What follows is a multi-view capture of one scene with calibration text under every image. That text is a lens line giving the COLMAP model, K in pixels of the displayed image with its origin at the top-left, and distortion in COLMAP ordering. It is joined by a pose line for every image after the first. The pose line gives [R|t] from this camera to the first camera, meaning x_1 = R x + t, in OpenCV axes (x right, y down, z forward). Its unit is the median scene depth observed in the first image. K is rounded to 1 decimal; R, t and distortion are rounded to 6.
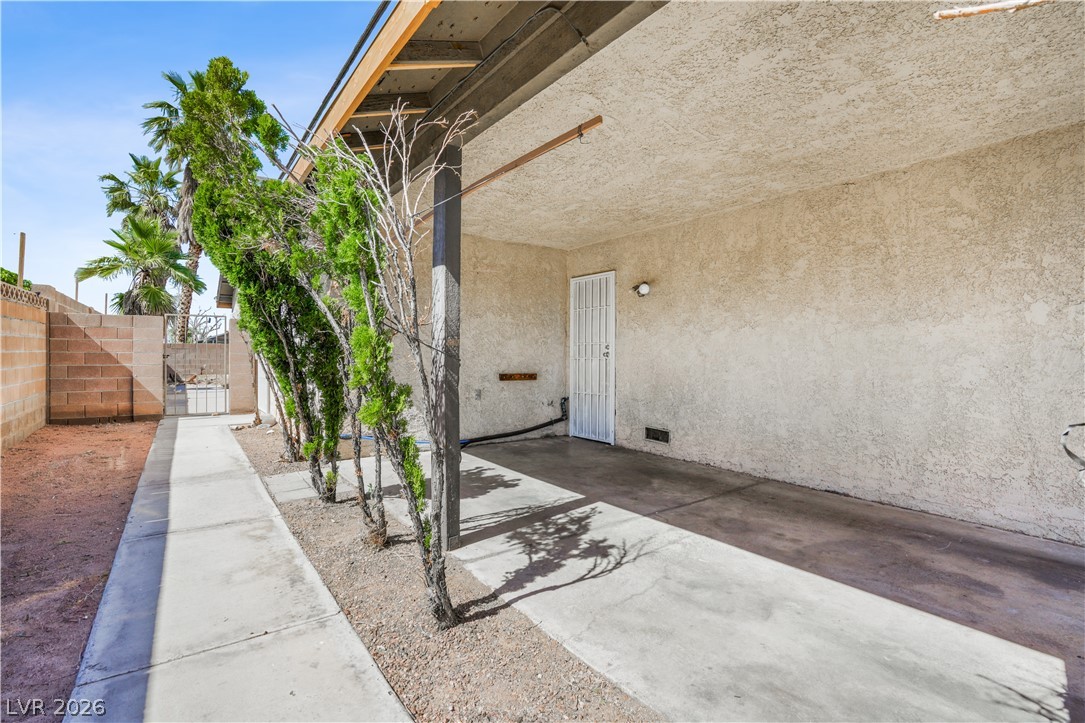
lens RADIAL K [[510.3, 0, 539.9], [0, 510.3, 362.0], [0, 0, 1]] dist [-0.048085, 0.017096]
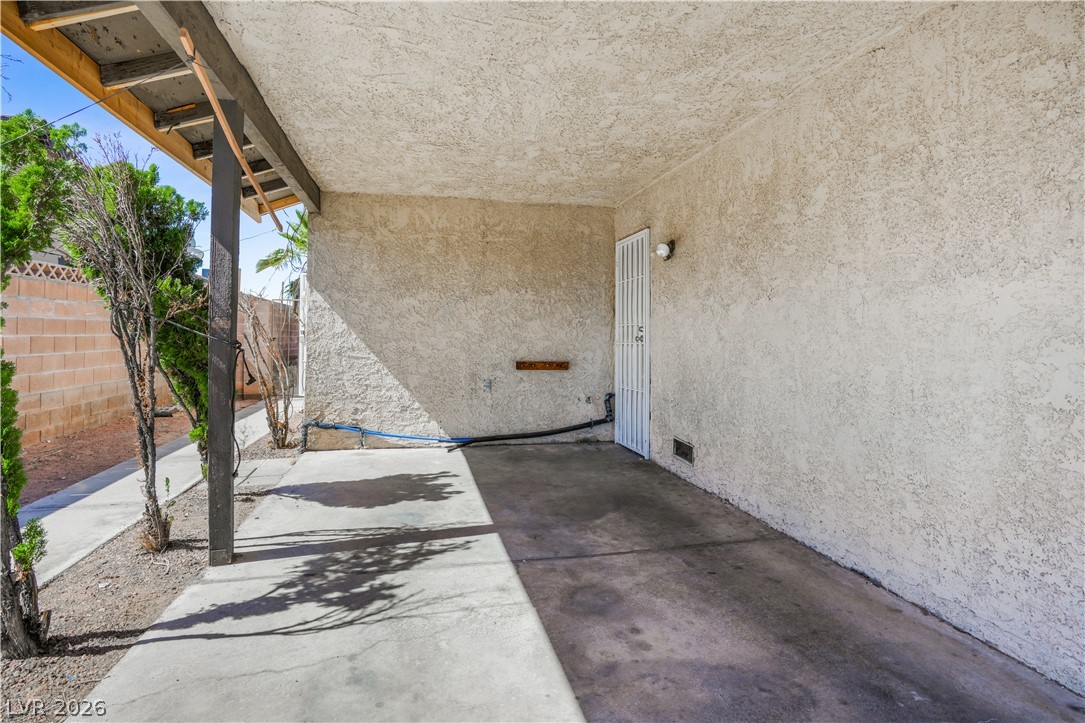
lens RADIAL K [[574.6, 0, 535.2], [0, 574.6, 330.0], [0, 0, 1]] dist [-0.026720, 0.010974]
pose [[0.915252, -0.002979, -0.402871, 0.446233], [-0.008615, 0.999599, -0.026962, -0.004209], [0.402790, 0.028147, 0.914860, 0.204322]]
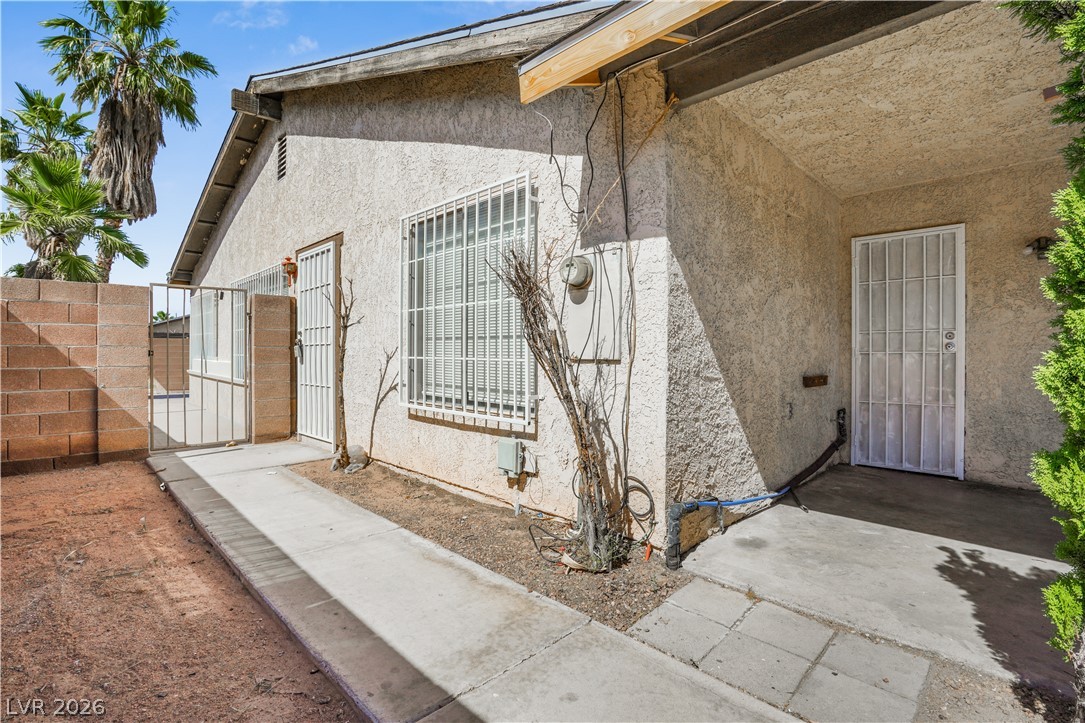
lens RADIAL K [[510.3, 0, 544.3], [0, 510.3, 352.8], [0, 0, 1]] dist [-0.048085, 0.017096]
pose [[0.986307, -0.003626, 0.164880, -0.686907], [0.005815, 0.999901, -0.012792, -0.000931], [-0.164817, 0.013576, 0.986231, 0.583419]]
